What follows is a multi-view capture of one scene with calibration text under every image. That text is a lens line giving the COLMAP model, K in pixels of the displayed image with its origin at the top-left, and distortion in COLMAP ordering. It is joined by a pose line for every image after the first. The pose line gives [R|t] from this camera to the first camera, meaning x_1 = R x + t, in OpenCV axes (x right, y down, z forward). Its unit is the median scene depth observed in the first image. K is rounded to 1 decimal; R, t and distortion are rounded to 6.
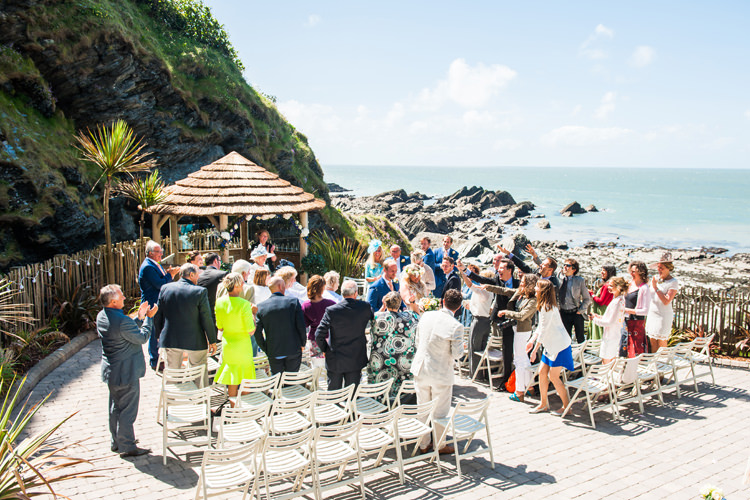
lens RADIAL K [[657.0, 0, 377.7], [0, 657.0, 251.1], [0, 0, 1]] dist [0.008401, -0.004565]
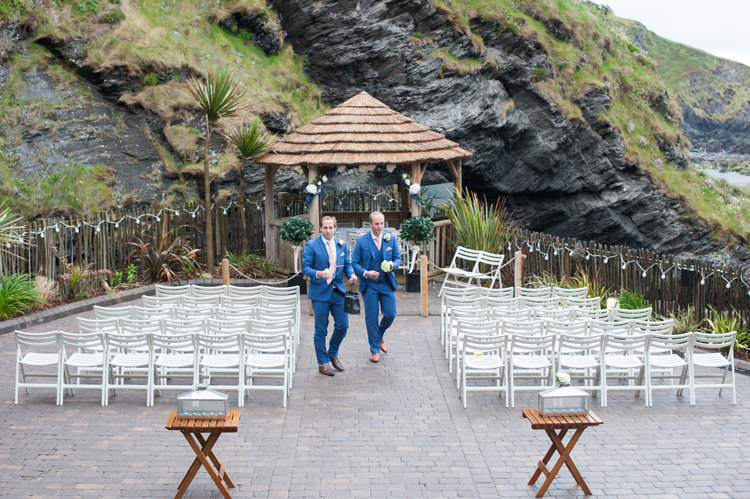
lens RADIAL K [[1091.3, 0, 370.0], [0, 1091.3, 241.5], [0, 0, 1]] dist [-0.108786, 0.000000]
pose [[0.838523, 0.047912, -0.542756, 0.320279], [-0.050503, 0.998672, 0.010134, 0.014507], [0.542521, 0.018913, 0.839829, -0.088151]]
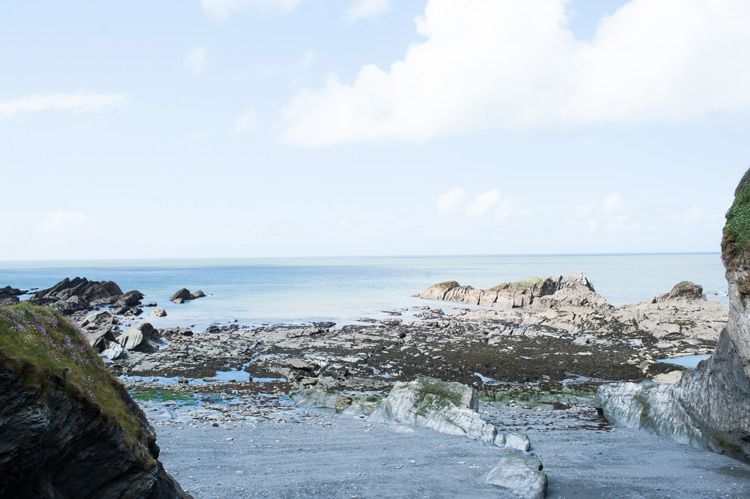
lens RADIAL K [[631.3, 0, 372.2], [0, 631.3, 251.6], [0, 0, 1]] dist [-0.034522, 0.005878]
pose [[0.831397, -0.015976, 0.555449, -0.089622], [0.090041, 0.990250, -0.106291, -0.027506], [-0.548336, 0.138383, 0.824729, 0.635795]]
